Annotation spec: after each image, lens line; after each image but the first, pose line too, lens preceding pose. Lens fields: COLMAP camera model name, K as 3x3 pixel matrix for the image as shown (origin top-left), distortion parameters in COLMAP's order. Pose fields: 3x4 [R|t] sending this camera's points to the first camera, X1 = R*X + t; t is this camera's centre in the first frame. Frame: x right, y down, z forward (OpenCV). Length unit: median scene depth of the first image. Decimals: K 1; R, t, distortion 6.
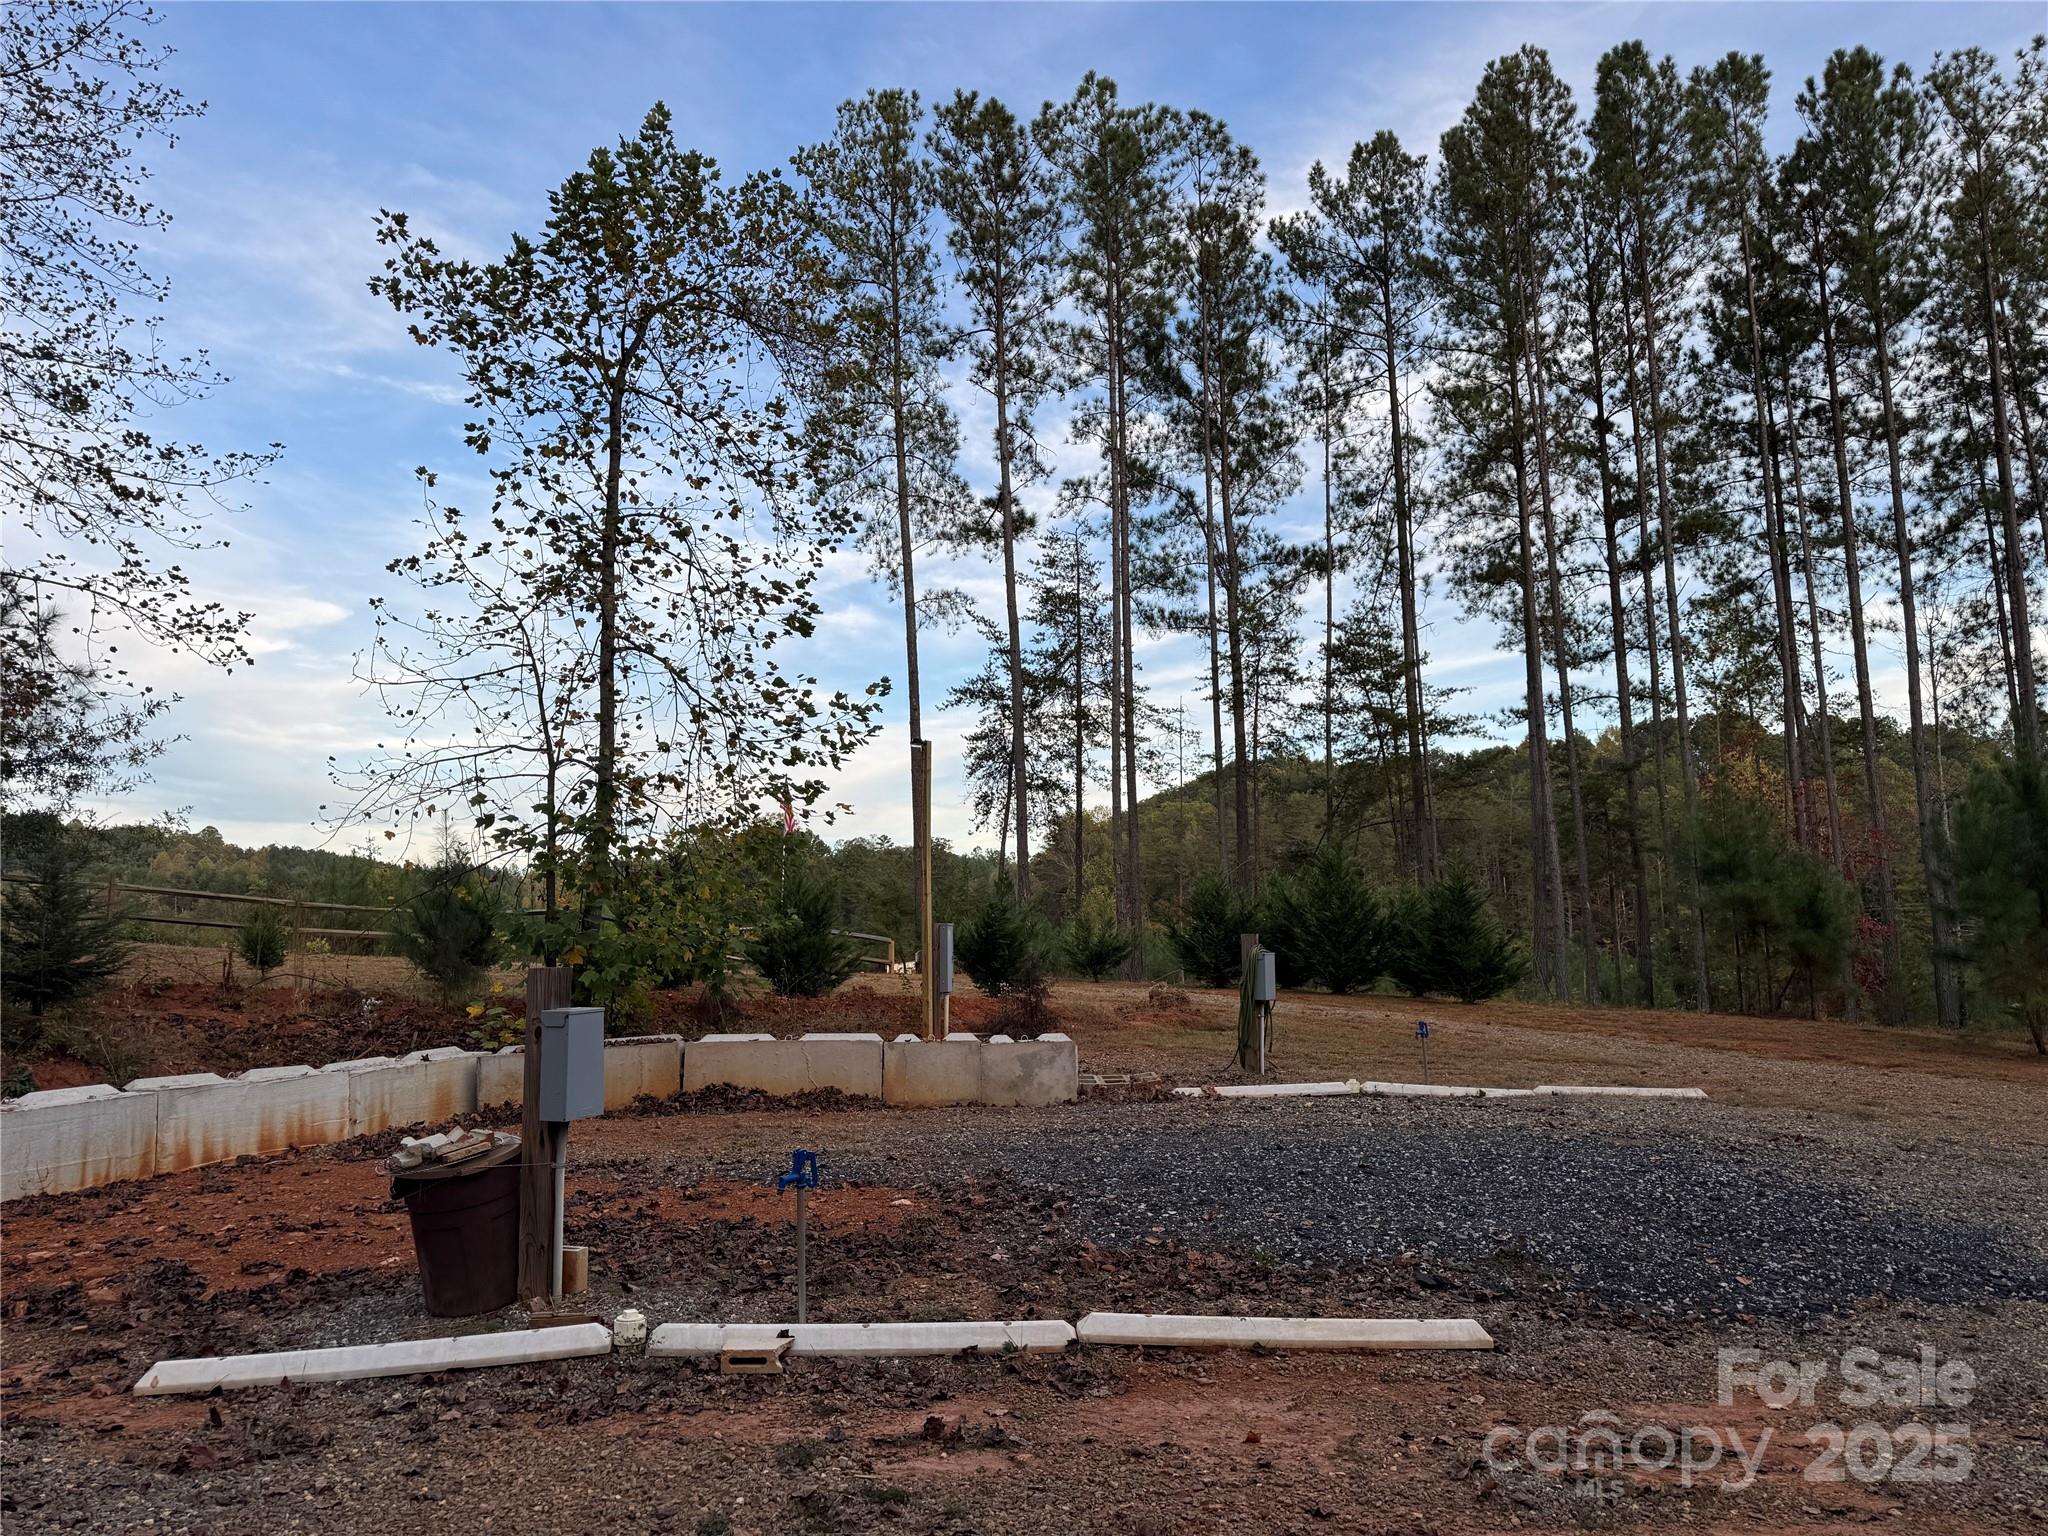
lens RADIAL K [[1548.2, 0, 1073.7], [0, 1548.2, 760.8], [0, 0, 1]] dist [0.084323, -0.113358]
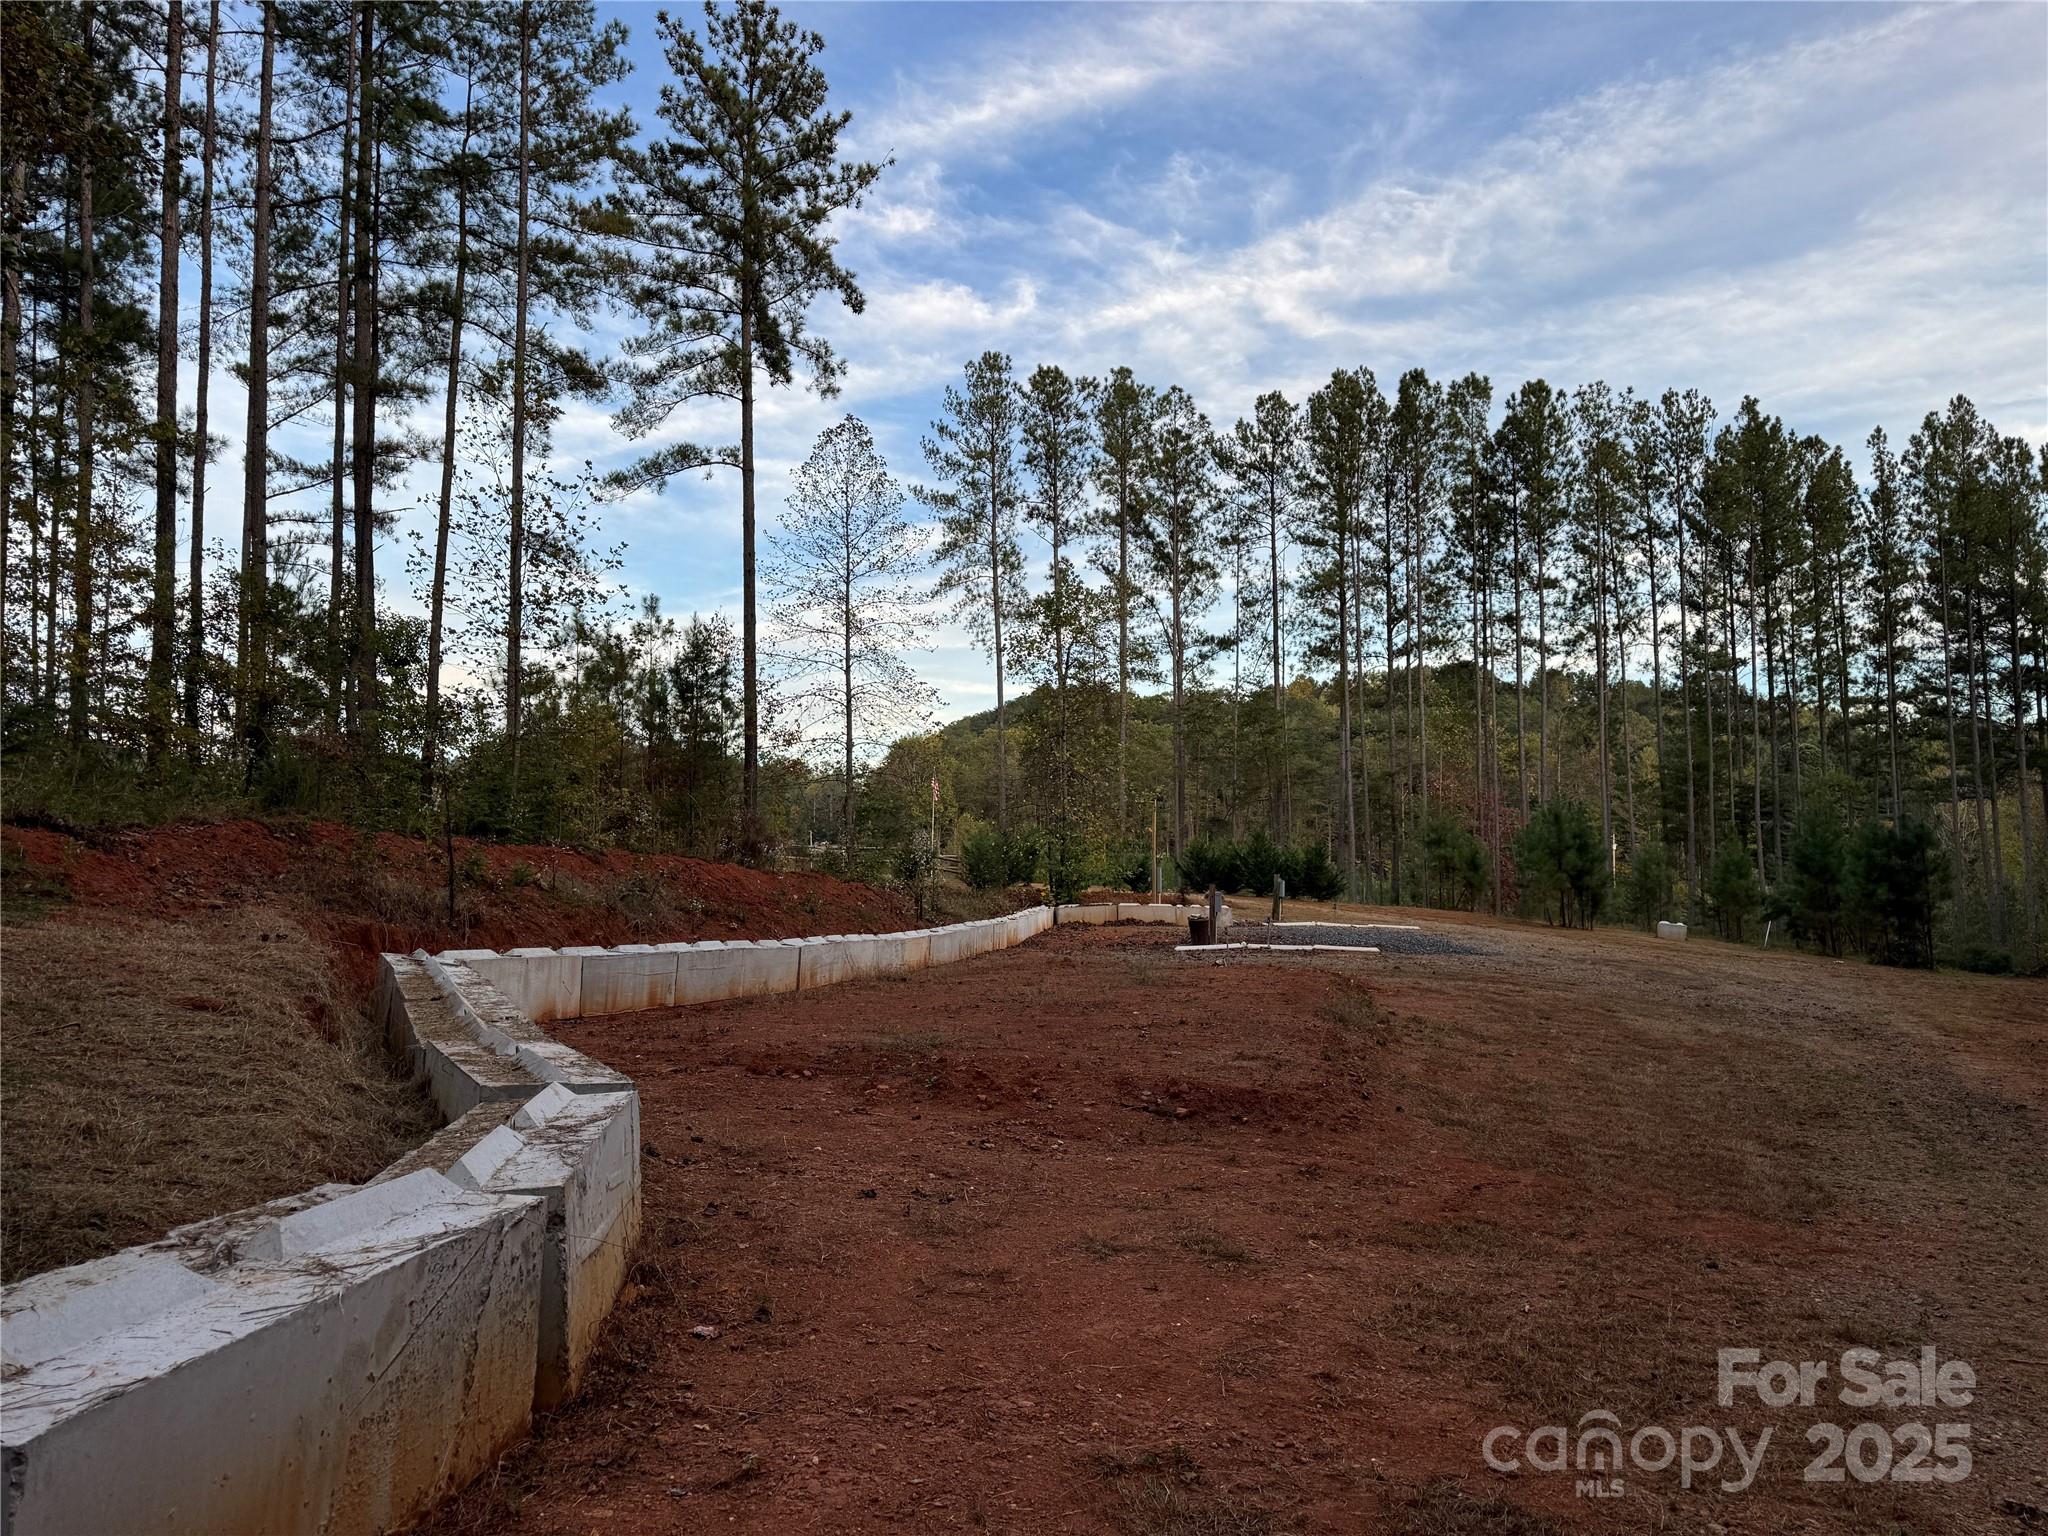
lens RADIAL K [[1548.2, 0, 1073.7], [0, 1548.2, 760.8], [0, 0, 1]] dist [0.084323, -0.113358]
pose [[0.988519, 0.038042, 0.146231, -0.256429], [-0.047321, 0.997046, 0.060504, -0.097806], [-0.143498, -0.066729, 0.987398, -0.676815]]
